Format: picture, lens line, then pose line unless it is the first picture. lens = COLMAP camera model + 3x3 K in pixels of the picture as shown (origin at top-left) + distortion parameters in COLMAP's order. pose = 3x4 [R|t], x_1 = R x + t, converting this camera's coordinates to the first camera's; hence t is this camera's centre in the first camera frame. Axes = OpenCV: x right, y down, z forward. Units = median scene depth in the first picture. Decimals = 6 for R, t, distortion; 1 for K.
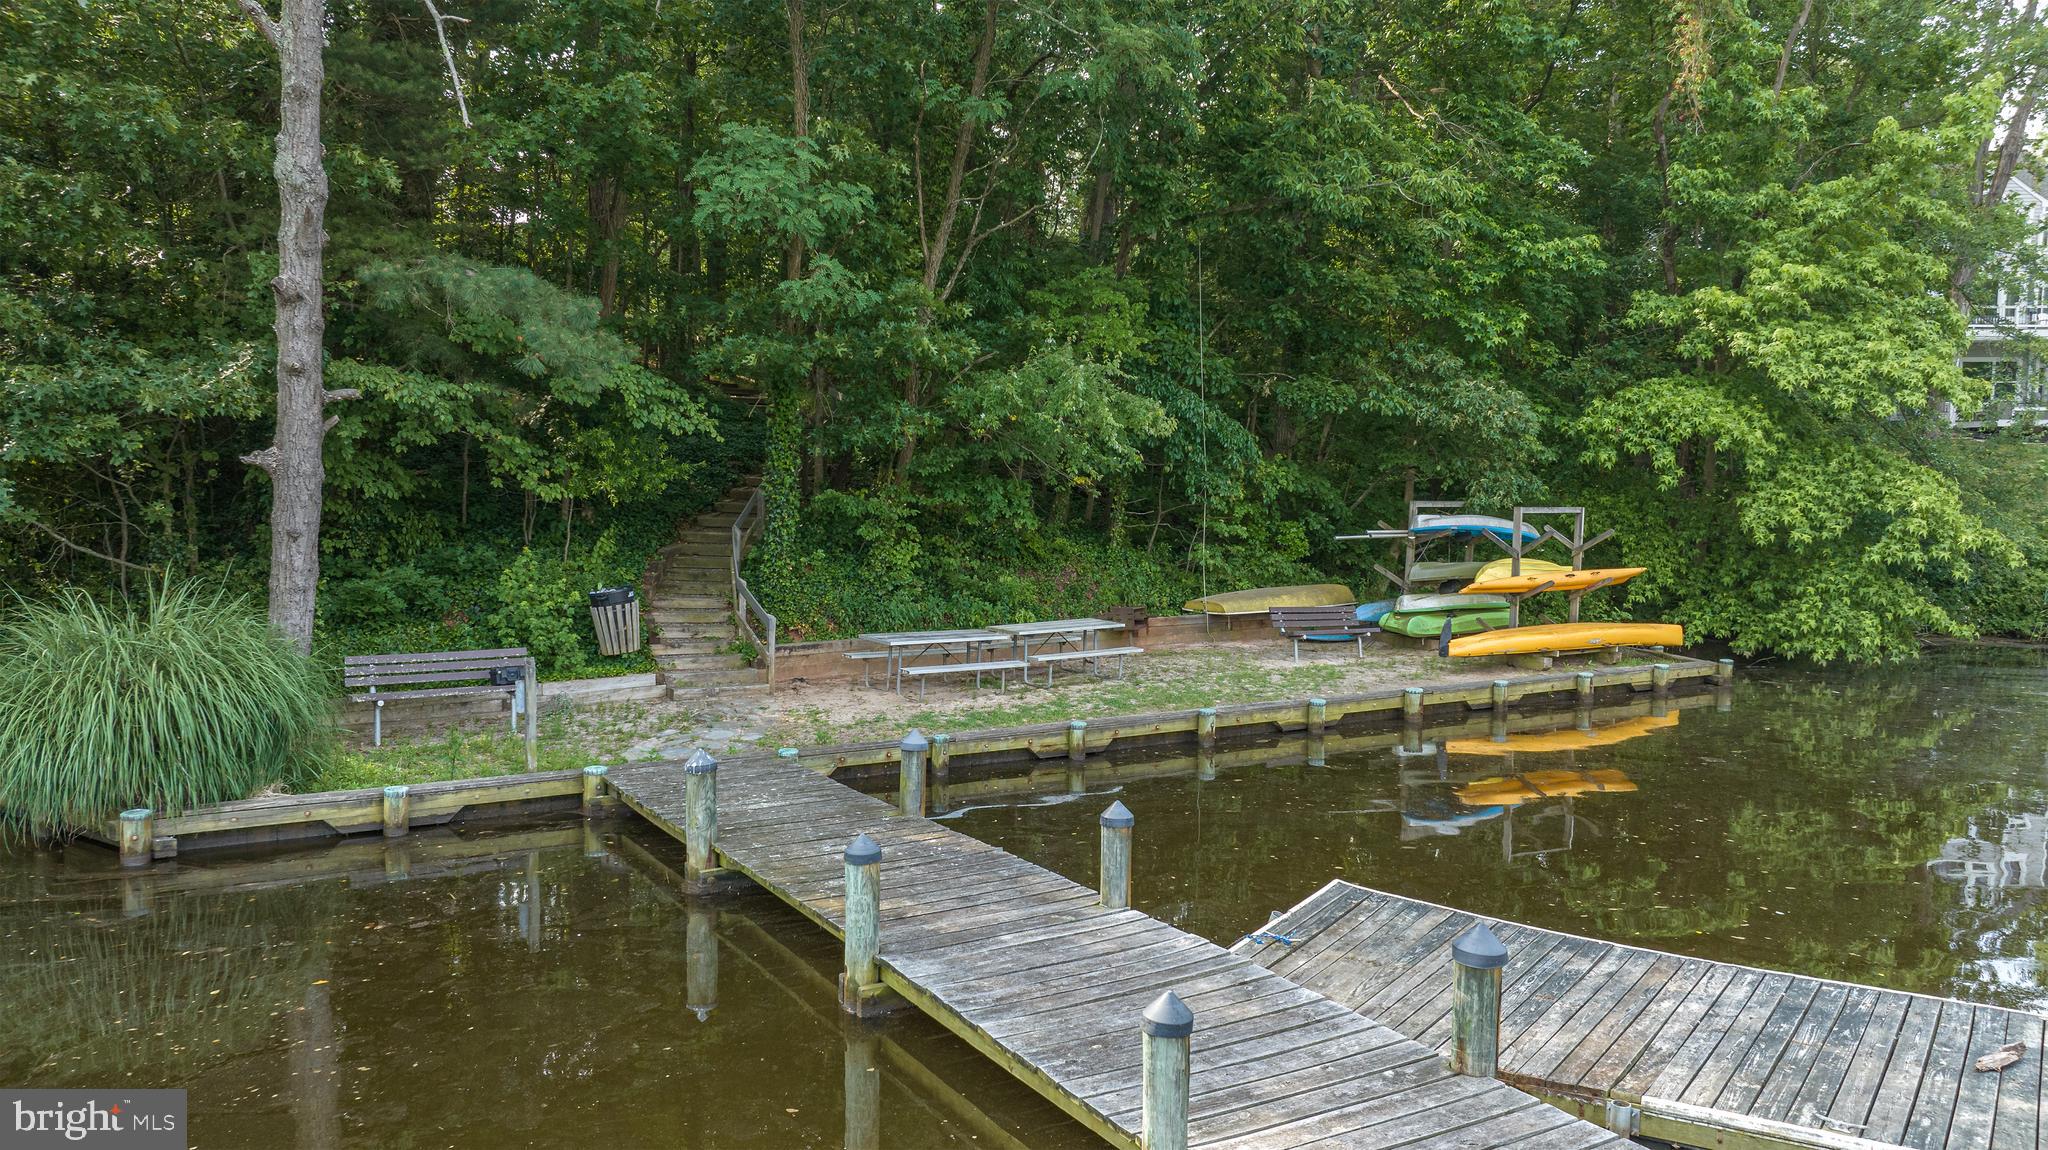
lens RADIAL K [[1510.0, 0, 1024.0], [0, 1510.0, 575.0], [0, 0, 1]] dist [-0.000135, -0.001883]
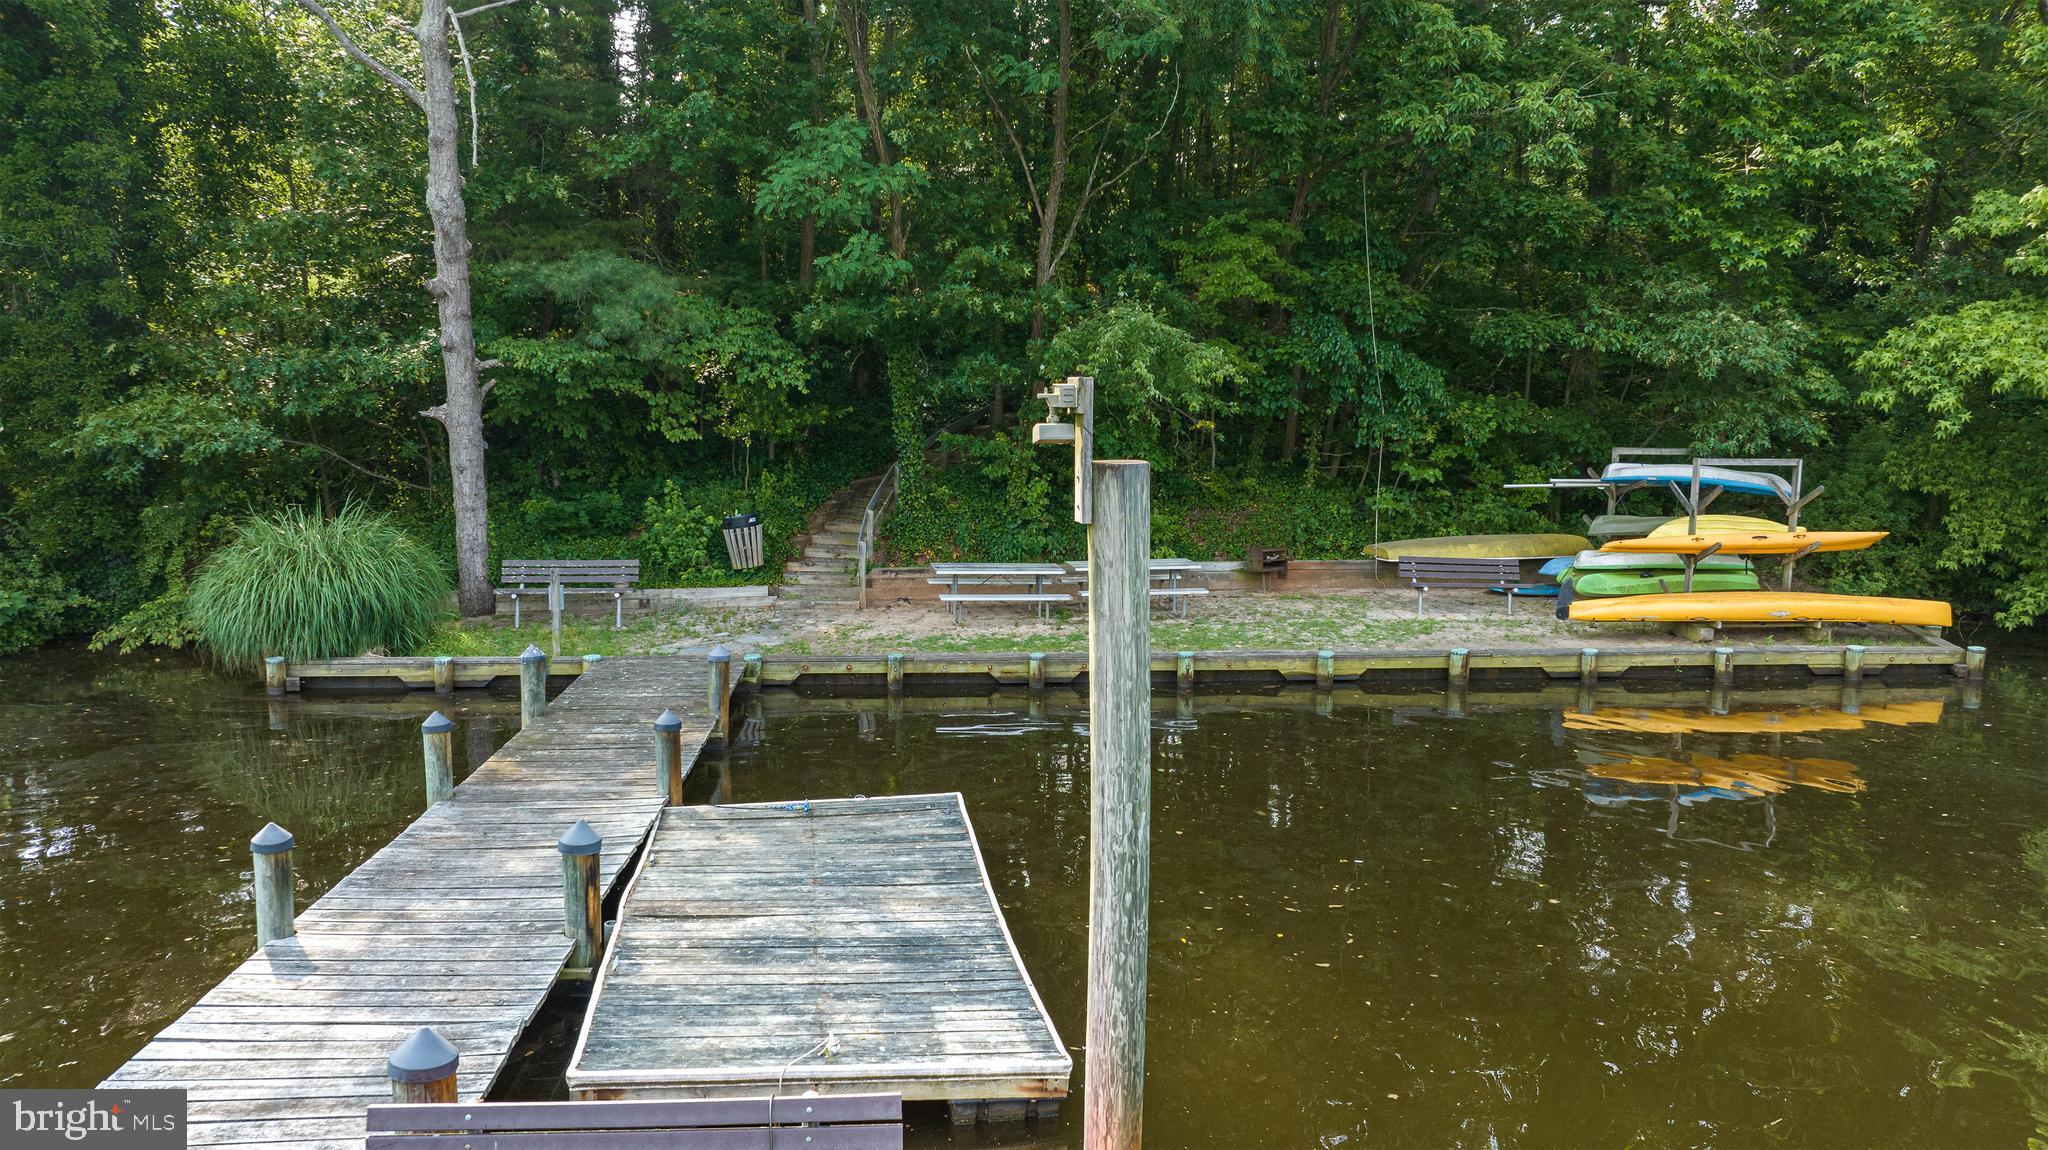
lens RADIAL K [[1510.0, 0, 1024.0], [0, 1510.0, 575.0], [0, 0, 1]] dist [-0.000135, -0.001883]
pose [[0.879380, 0.055655, -0.472856, 0.465609], [-0.028734, 0.997538, 0.063973, -0.024792], [0.475252, -0.042670, 0.878814, 0.033652]]
